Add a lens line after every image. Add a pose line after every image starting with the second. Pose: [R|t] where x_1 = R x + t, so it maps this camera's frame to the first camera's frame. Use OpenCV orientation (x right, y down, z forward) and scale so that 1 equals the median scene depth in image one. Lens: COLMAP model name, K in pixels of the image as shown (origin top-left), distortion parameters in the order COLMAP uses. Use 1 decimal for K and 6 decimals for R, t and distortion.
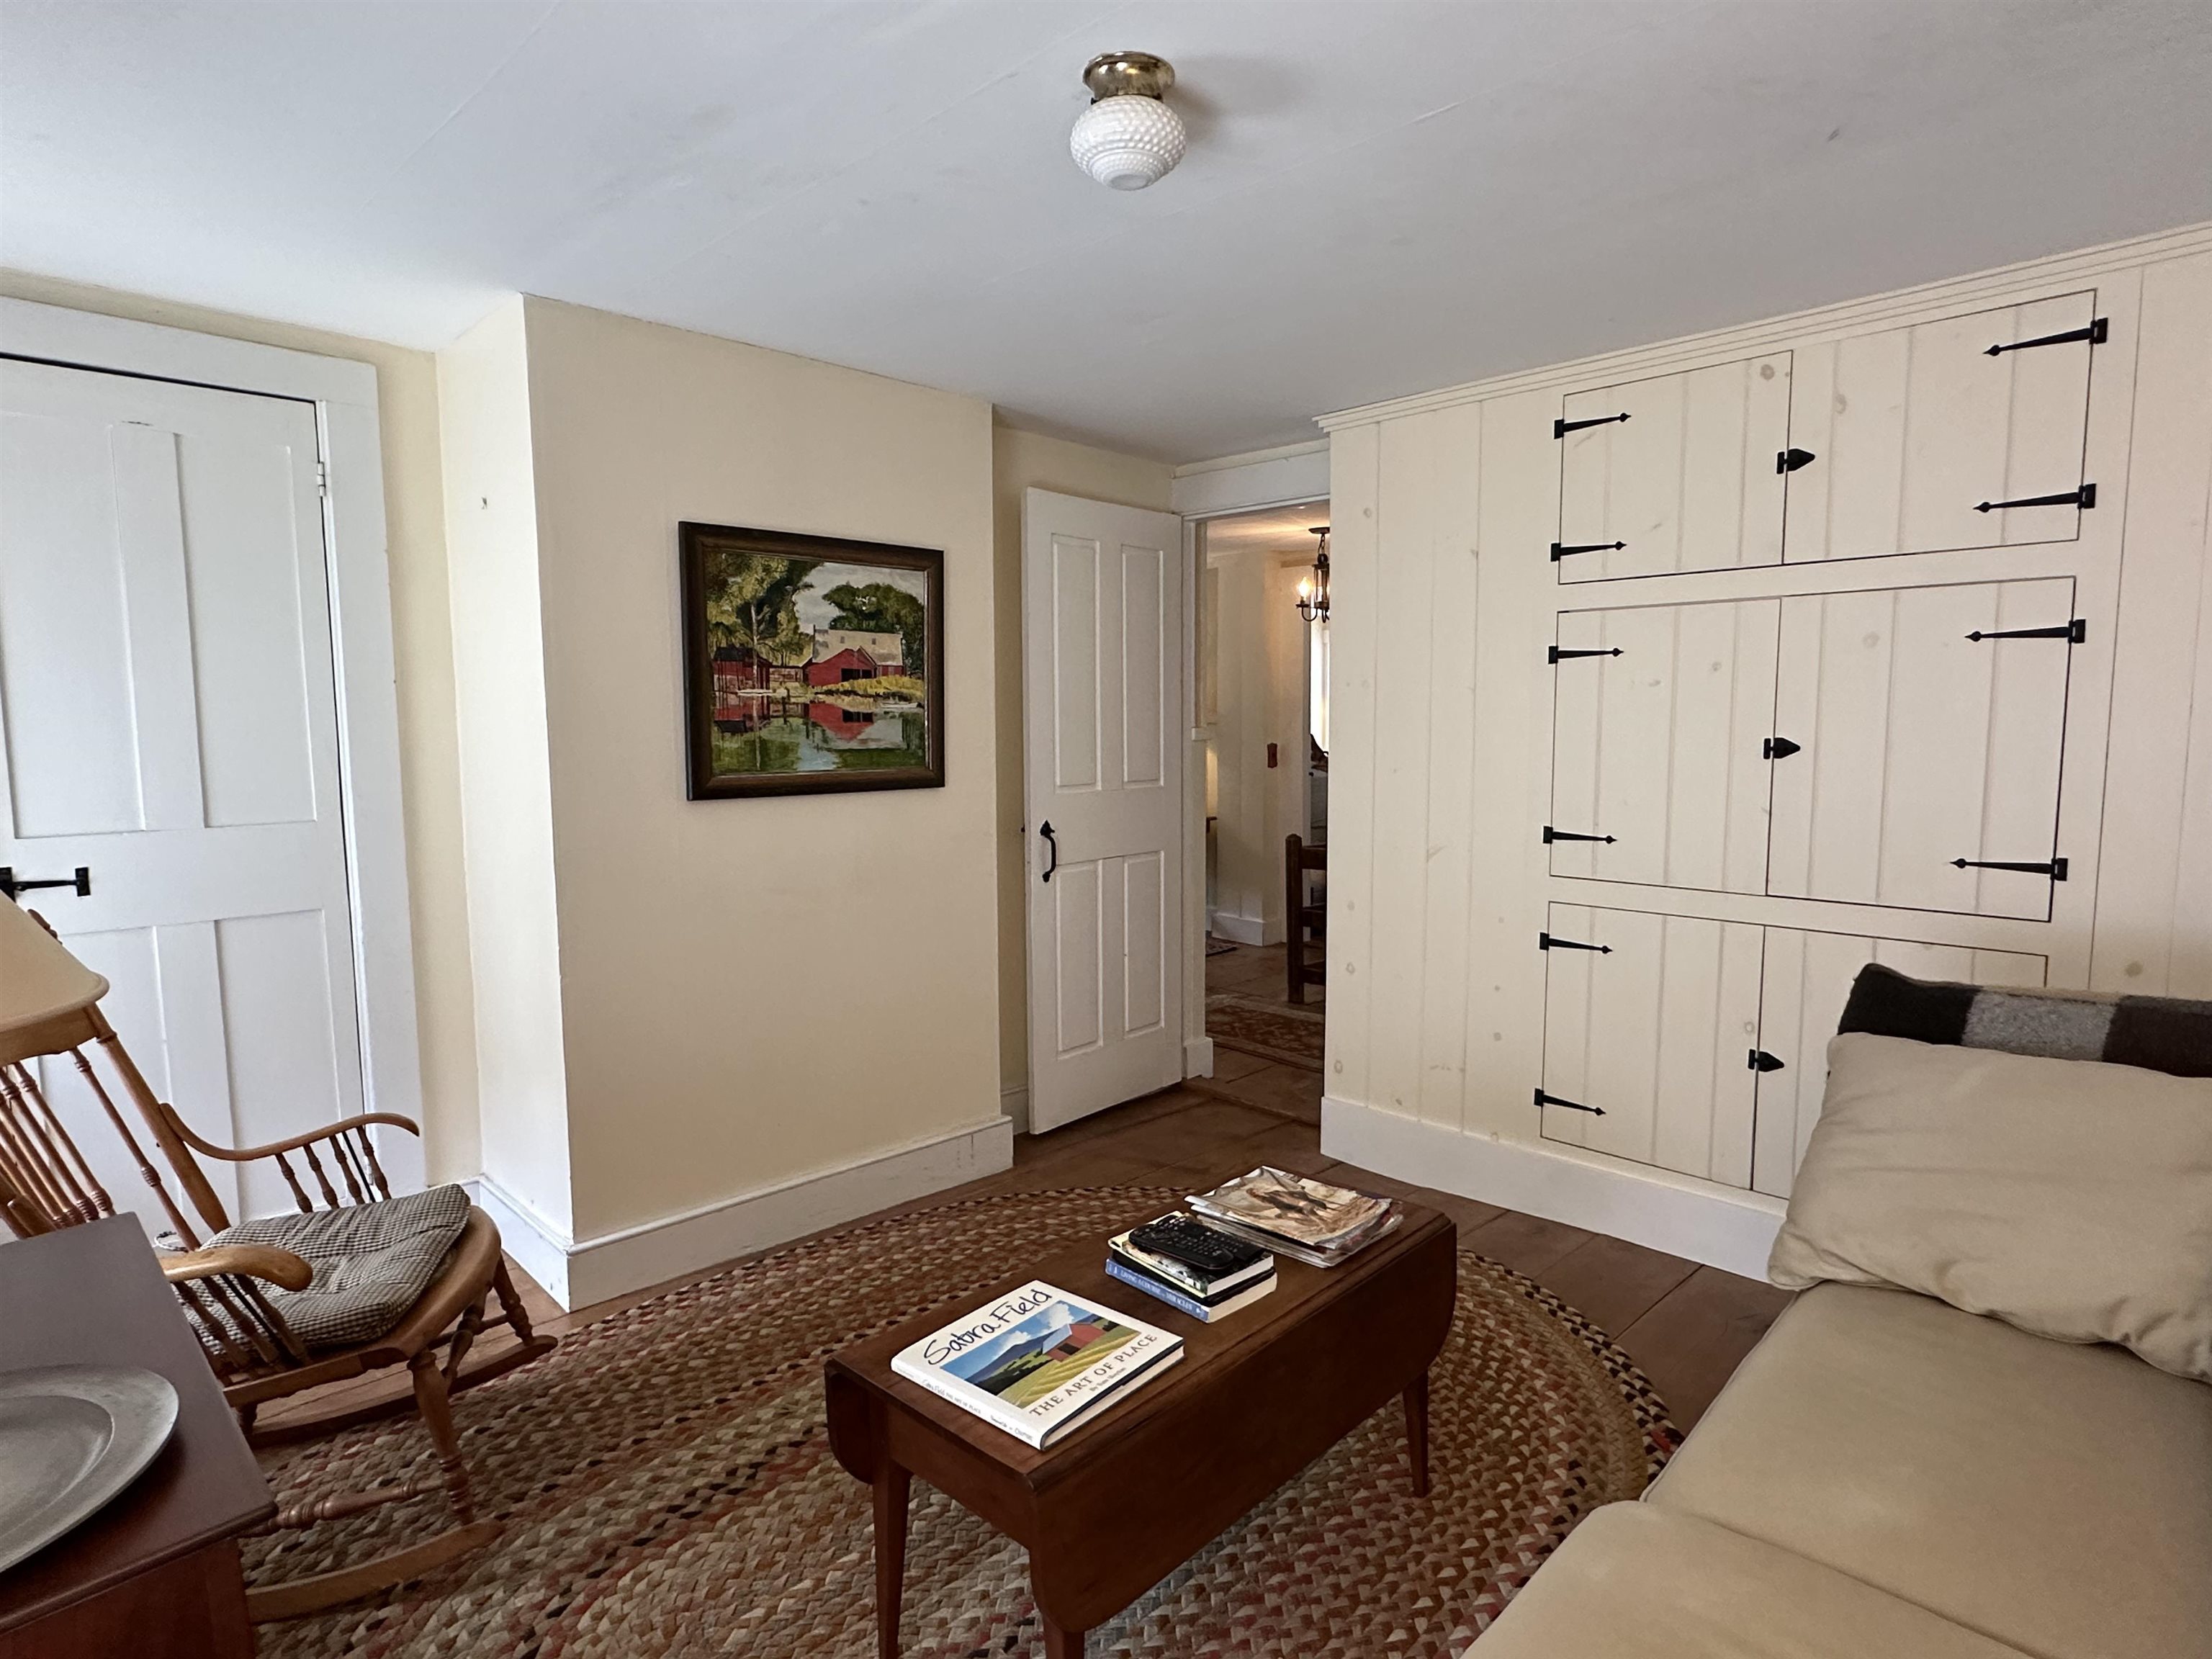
lens RADIAL K [[1261.2, 0, 1114.8], [0, 1261.2, 835.6], [0, 0, 1]] dist [0.000923, -0.001966]
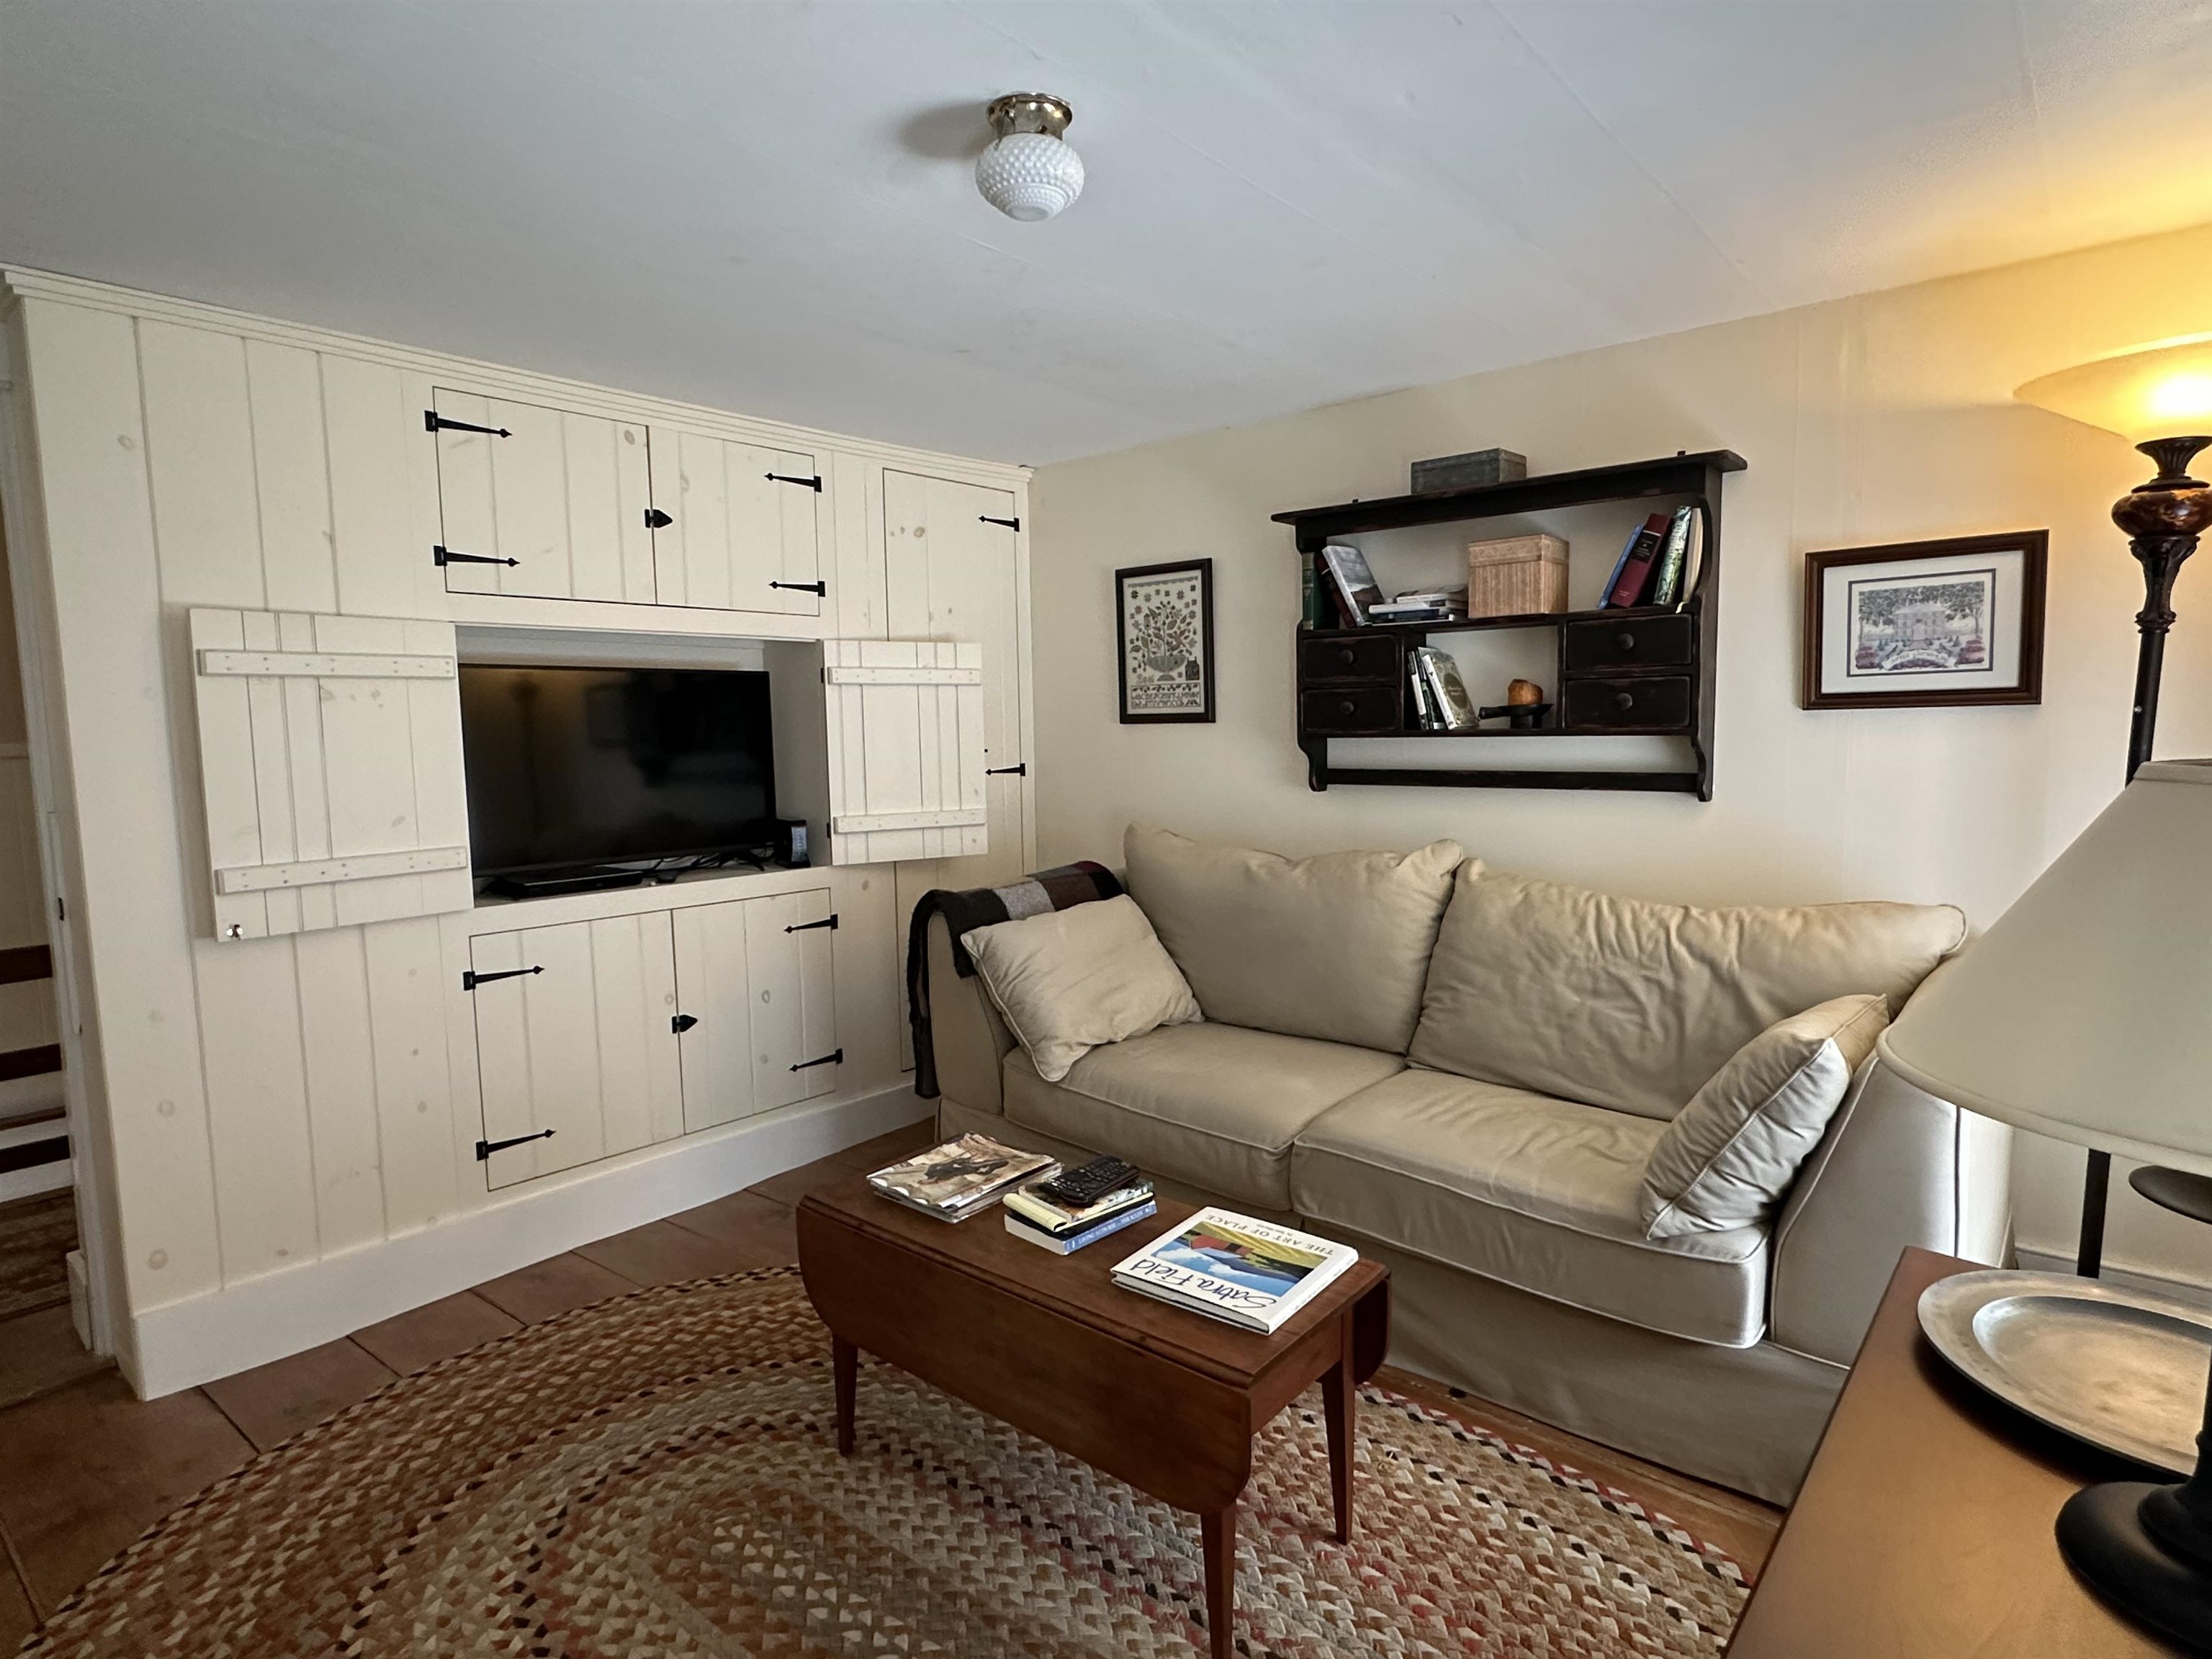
lens RADIAL K [[1261.2, 0, 1116.4], [0, 1261.2, 835.6], [0, 0, 1]] dist [0.000923, -0.001966]
pose [[-0.108803, -0.077646, 0.991026, -0.937534], [0.112670, 0.989557, 0.089901, -0.076339], [-0.987658, 0.121440, -0.098919, 0.944245]]
